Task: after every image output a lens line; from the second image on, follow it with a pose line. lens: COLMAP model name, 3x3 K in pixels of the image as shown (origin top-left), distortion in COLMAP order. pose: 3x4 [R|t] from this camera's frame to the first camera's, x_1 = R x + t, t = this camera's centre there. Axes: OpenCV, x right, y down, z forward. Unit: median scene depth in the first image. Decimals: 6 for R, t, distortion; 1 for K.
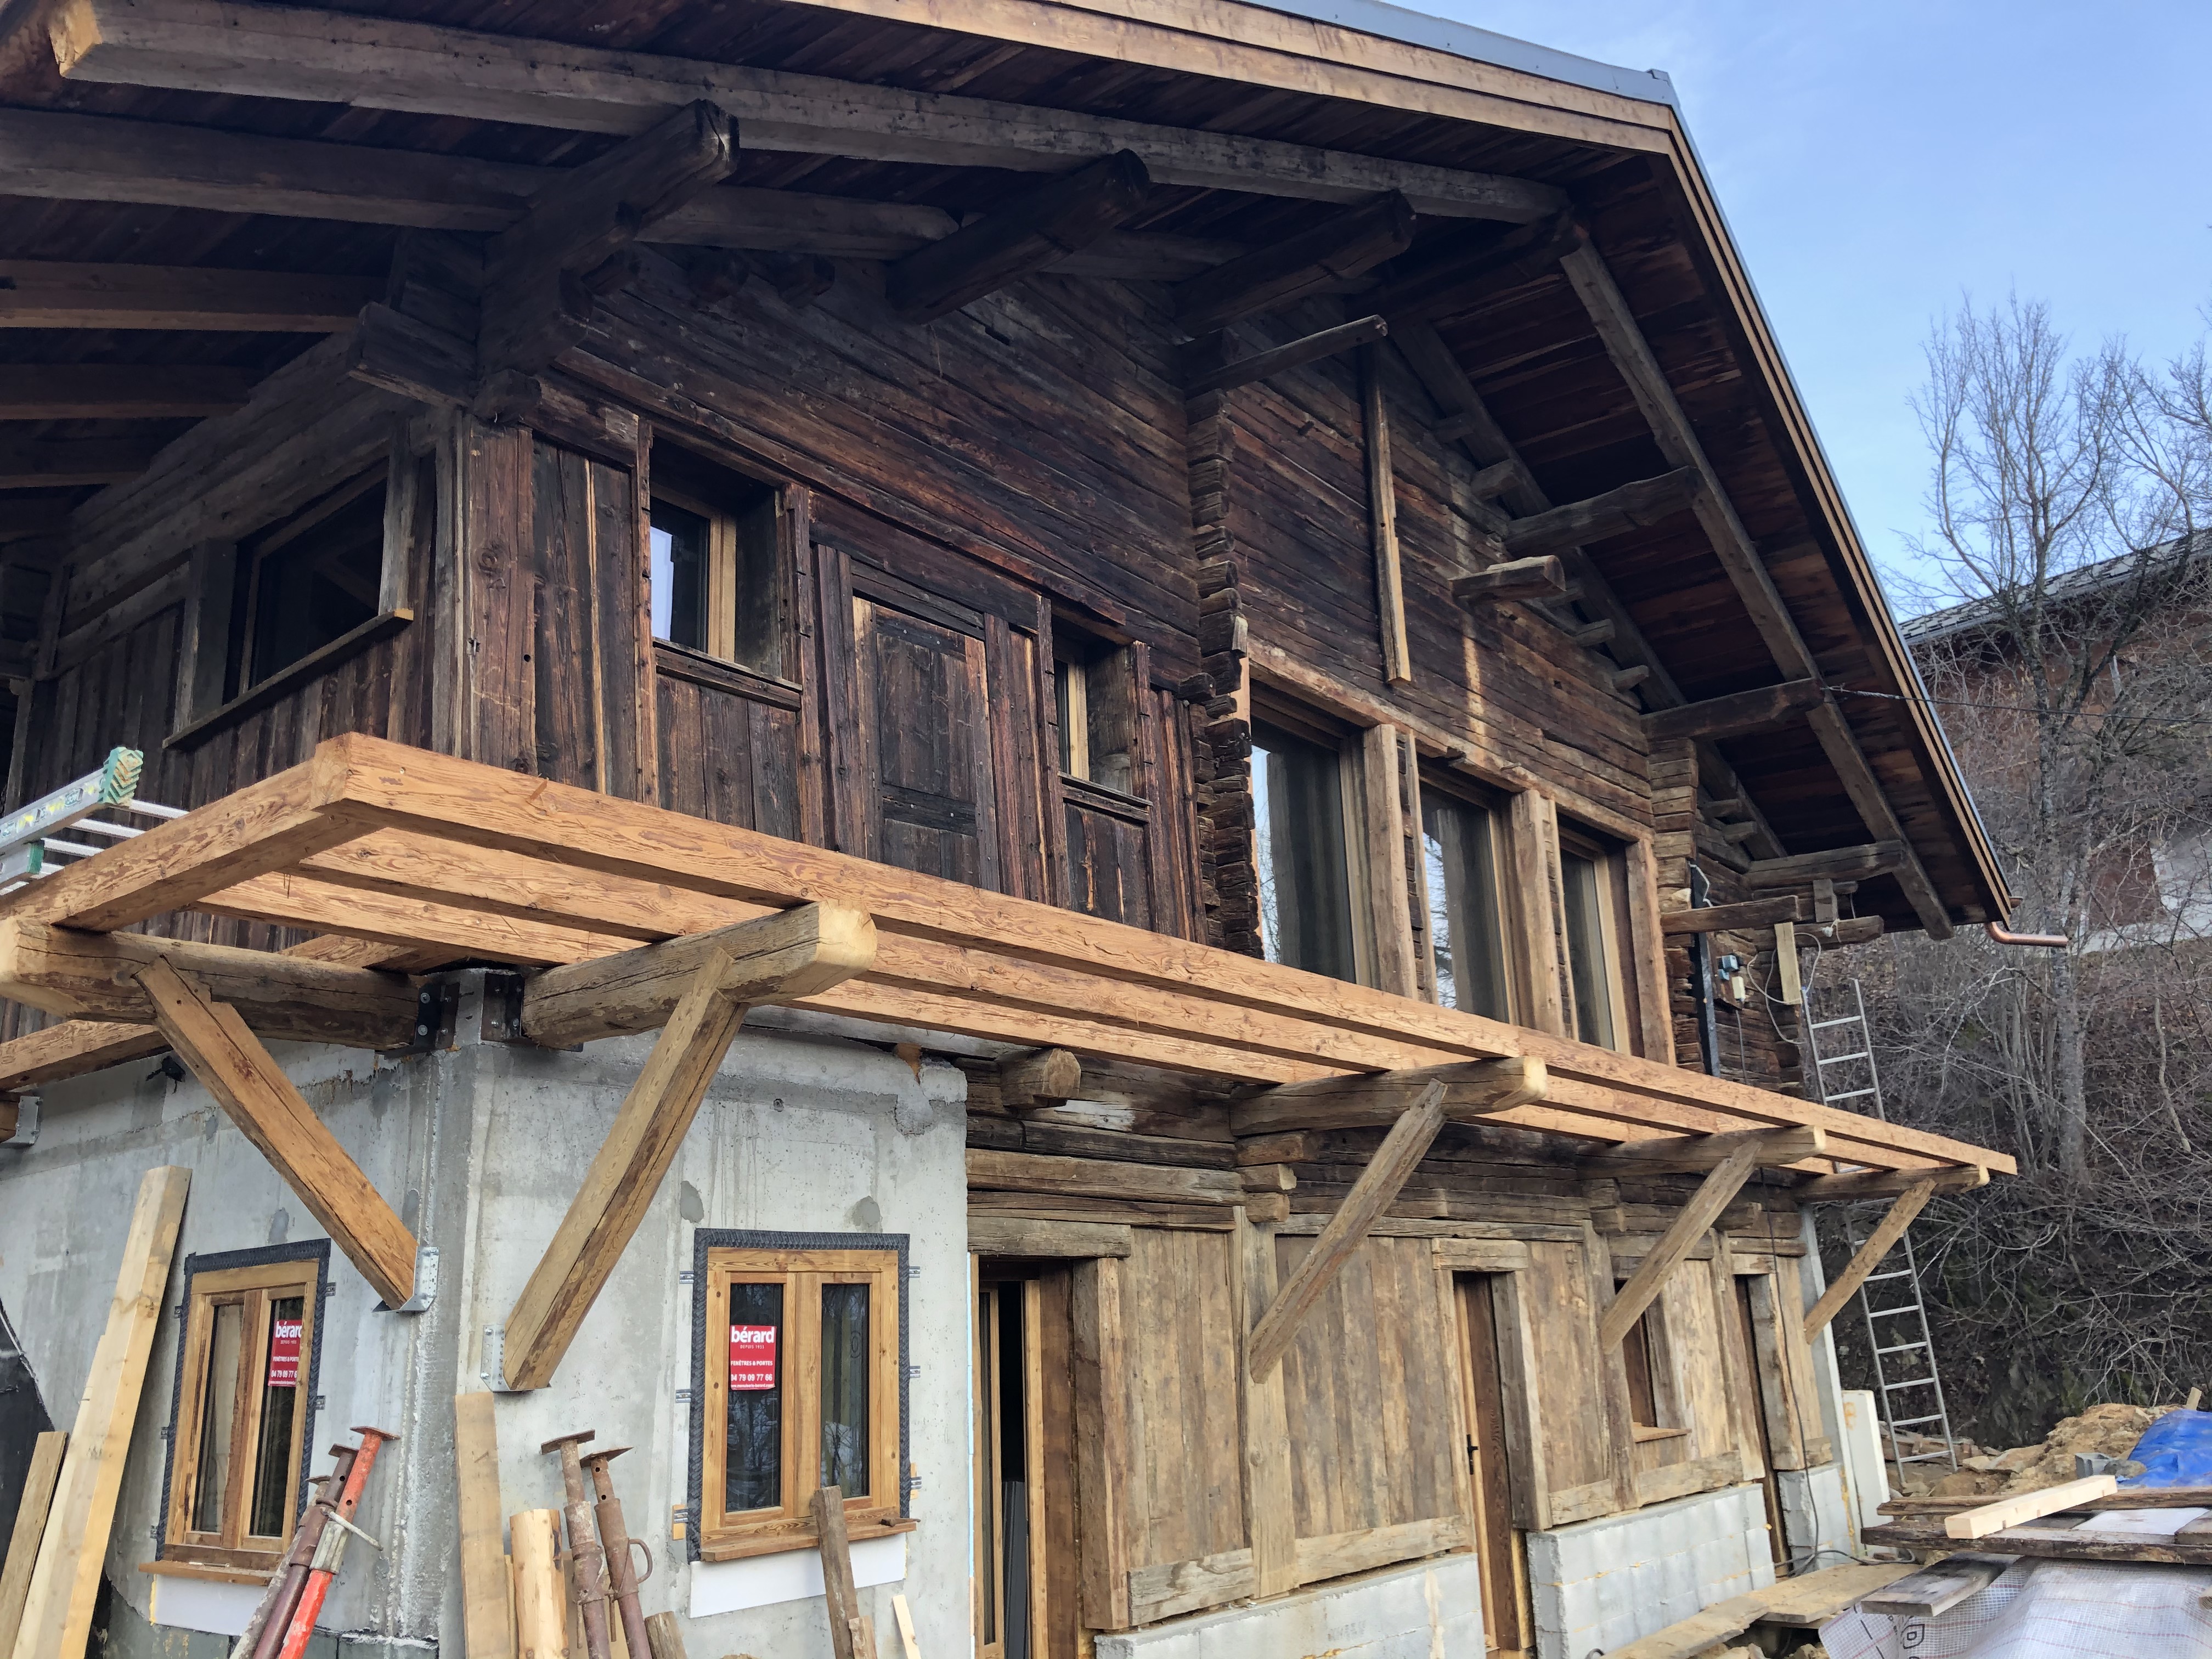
lens RADIAL K [[1783.3, 0, 1090.9], [0, 1783.3, 836.2], [0, 0, 1]] dist [0.025461, -0.056749]
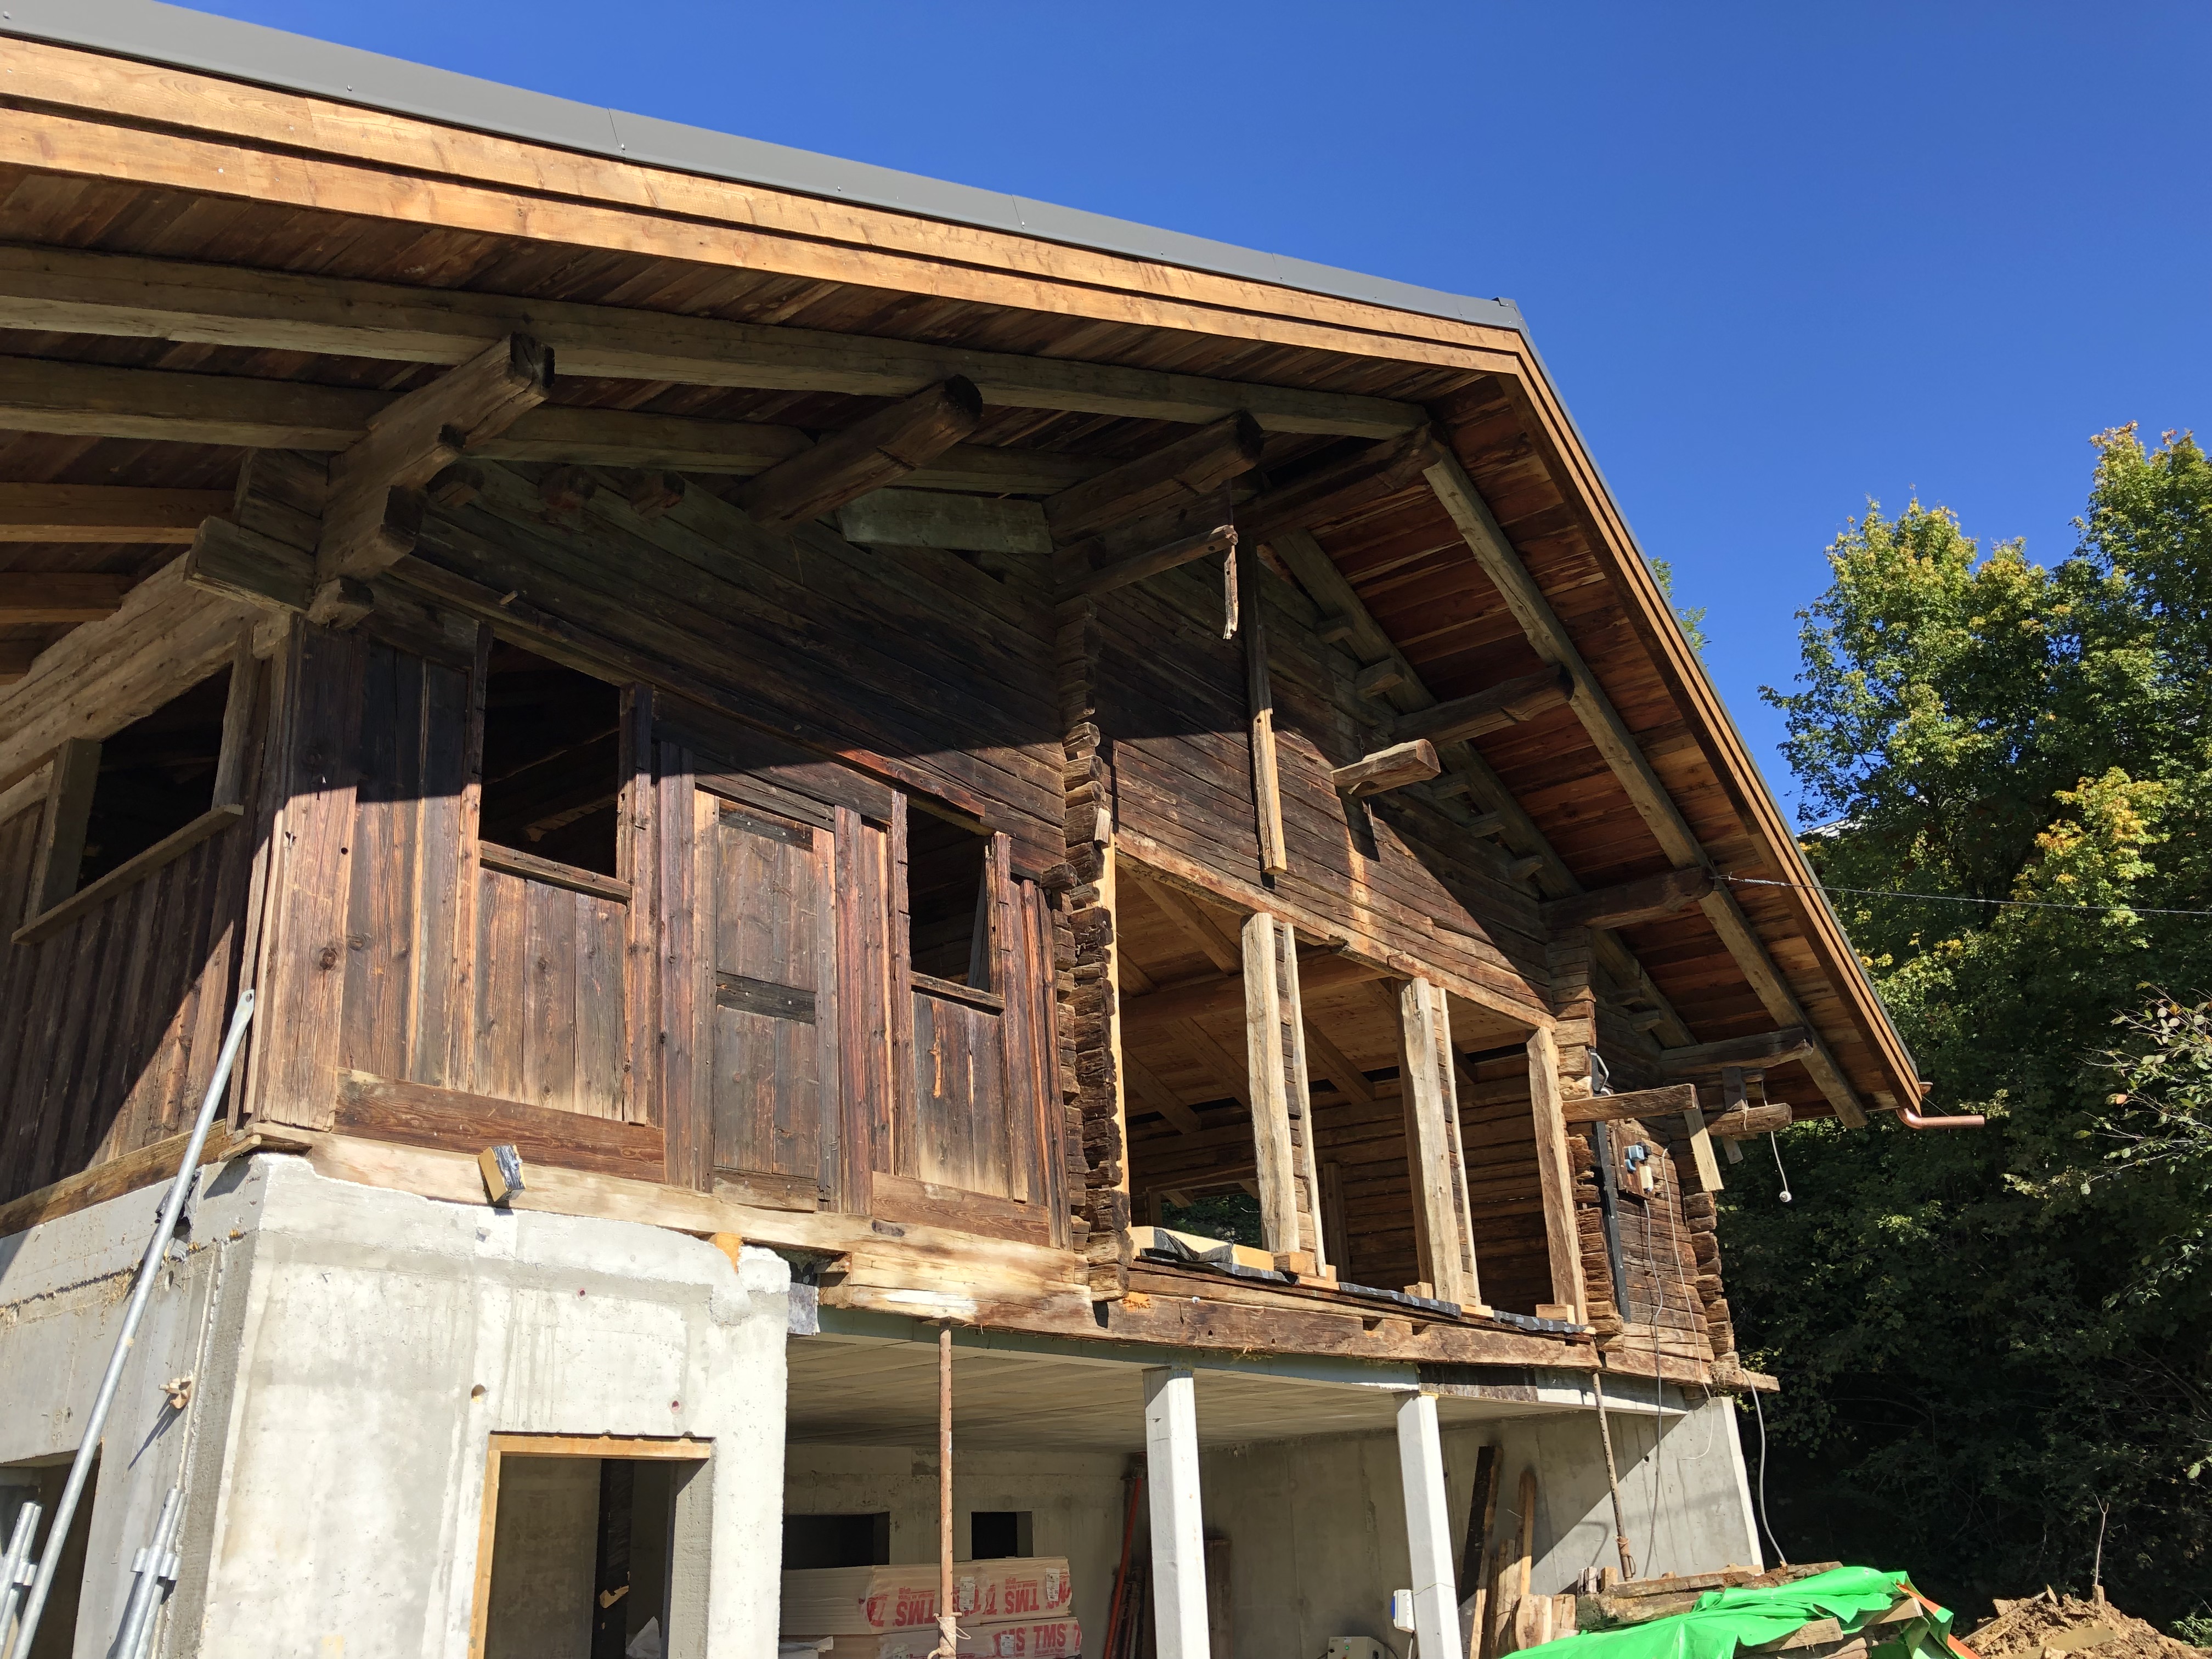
lens RADIAL K [[1783.3, 0, 1099.7], [0, 1783.3, 809.8], [0, 0, 1]] dist [0.025461, -0.056749]
pose [[0.999970, -0.004458, 0.006283, 0.084503], [0.005198, 0.992369, -0.123190, 0.004767], [-0.005686, 0.123219, 0.992363, -0.023017]]
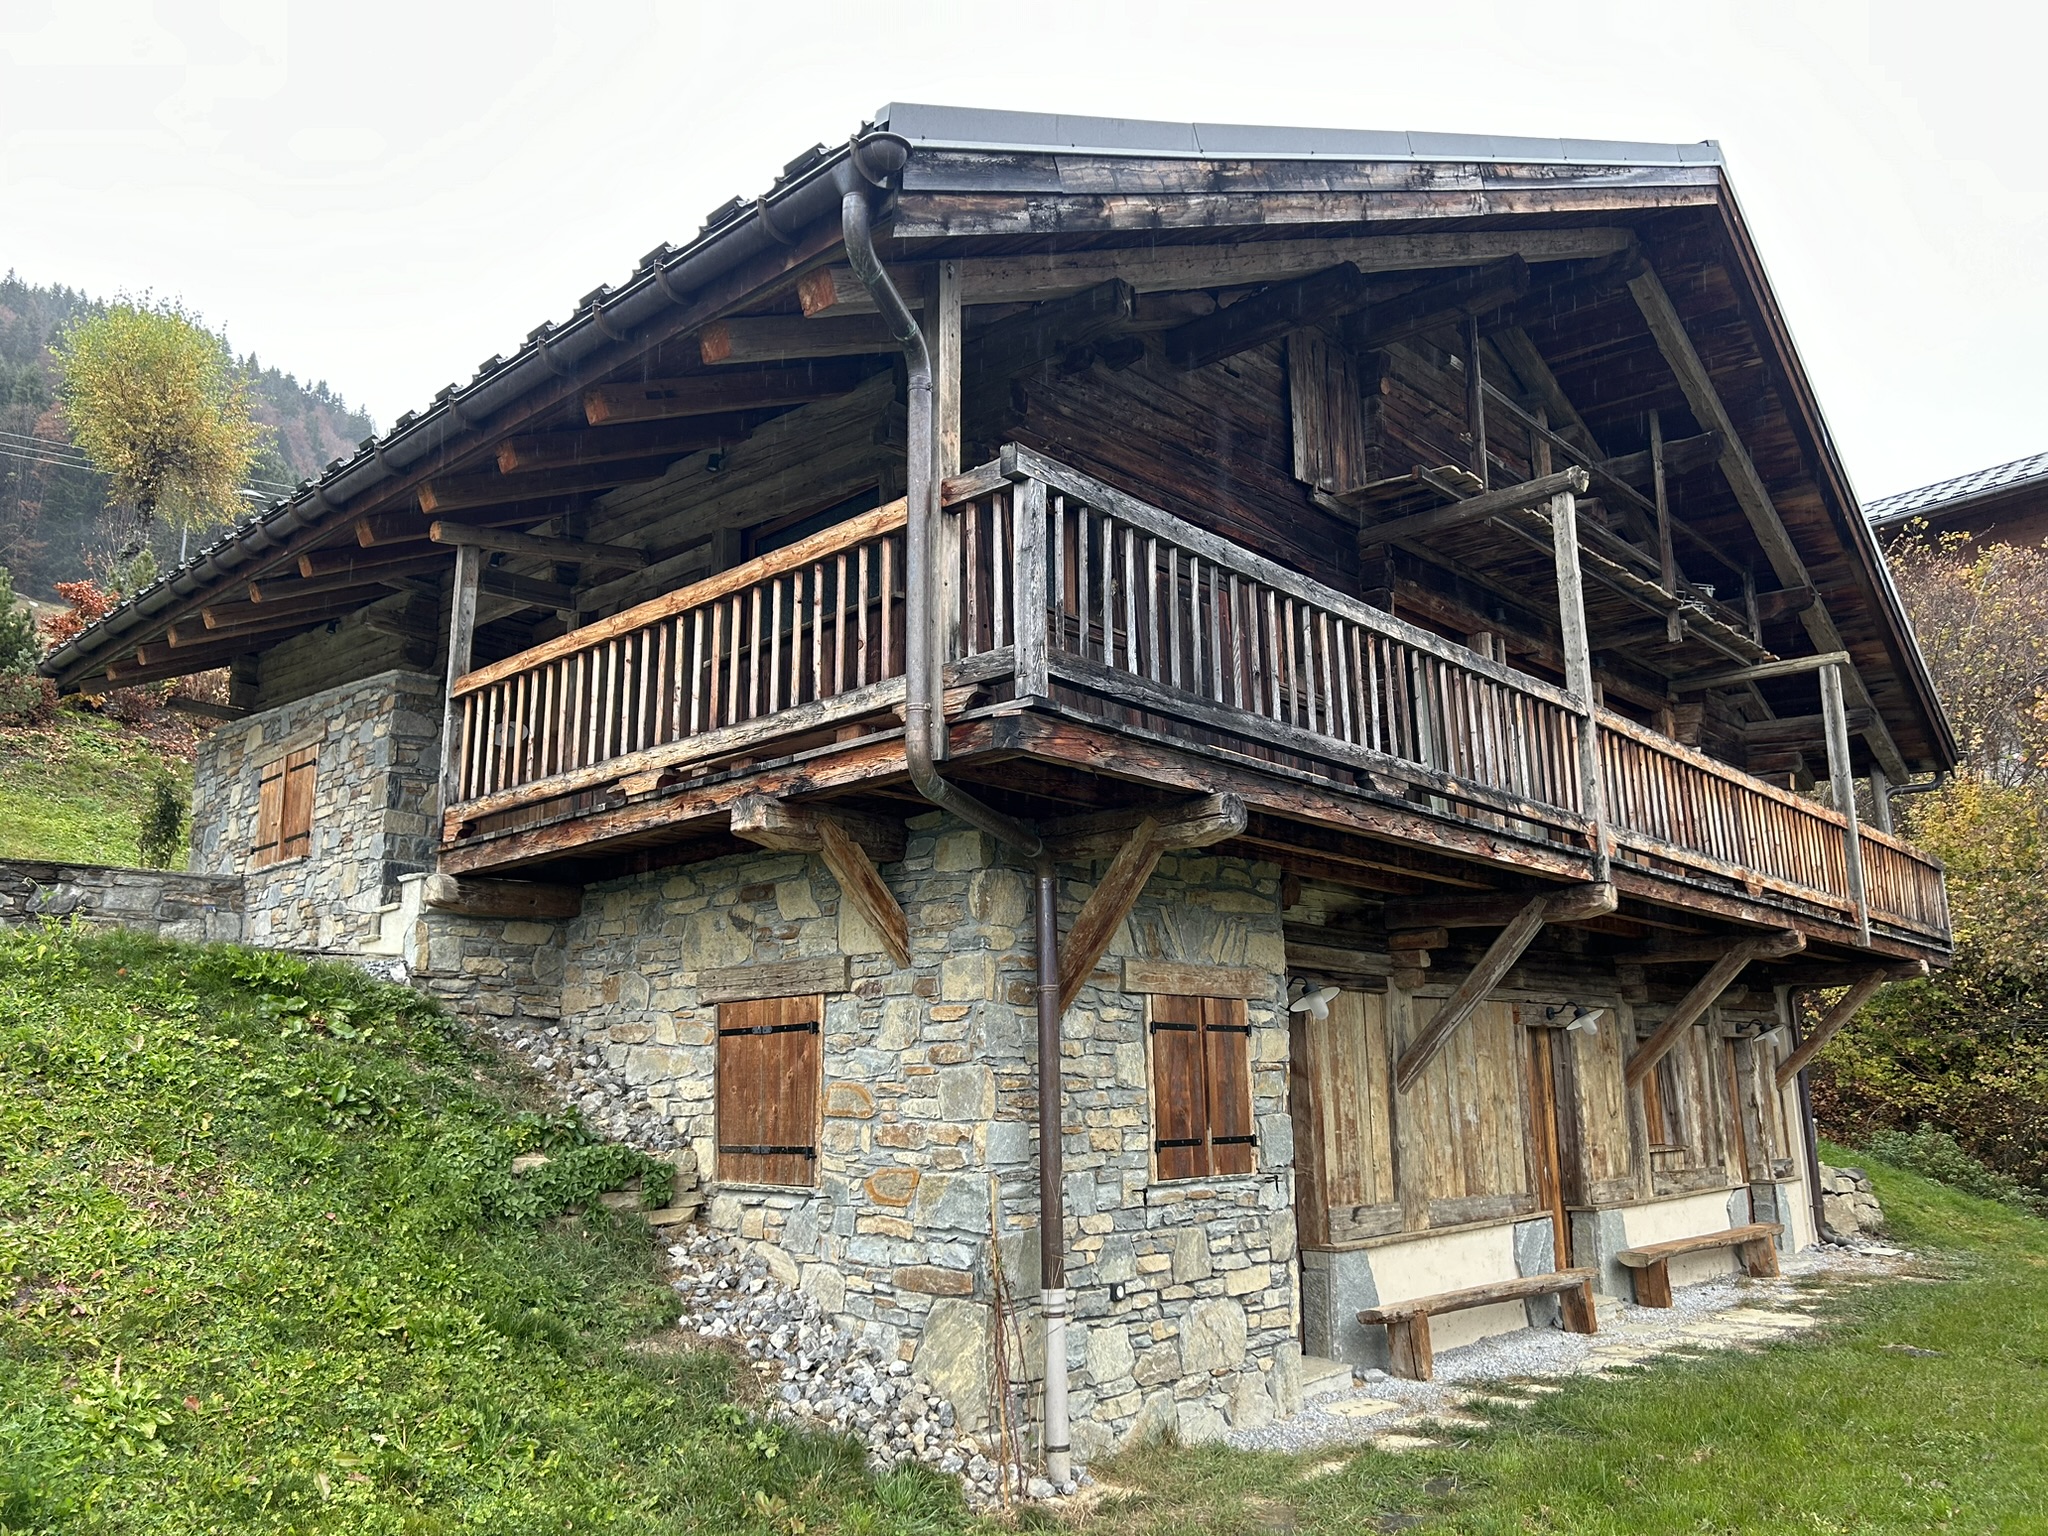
lens RADIAL K [[1527.7, 0, 1018.5], [0, 1527.7, 766.4], [0, 0, 1]] dist [0.053900, -0.053069]
pose [[0.997402, 0.012413, -0.070964, -0.135330], [-0.007268, 0.997356, 0.072301, -0.054546], [0.071674, -0.071598, 0.994855, -0.262498]]
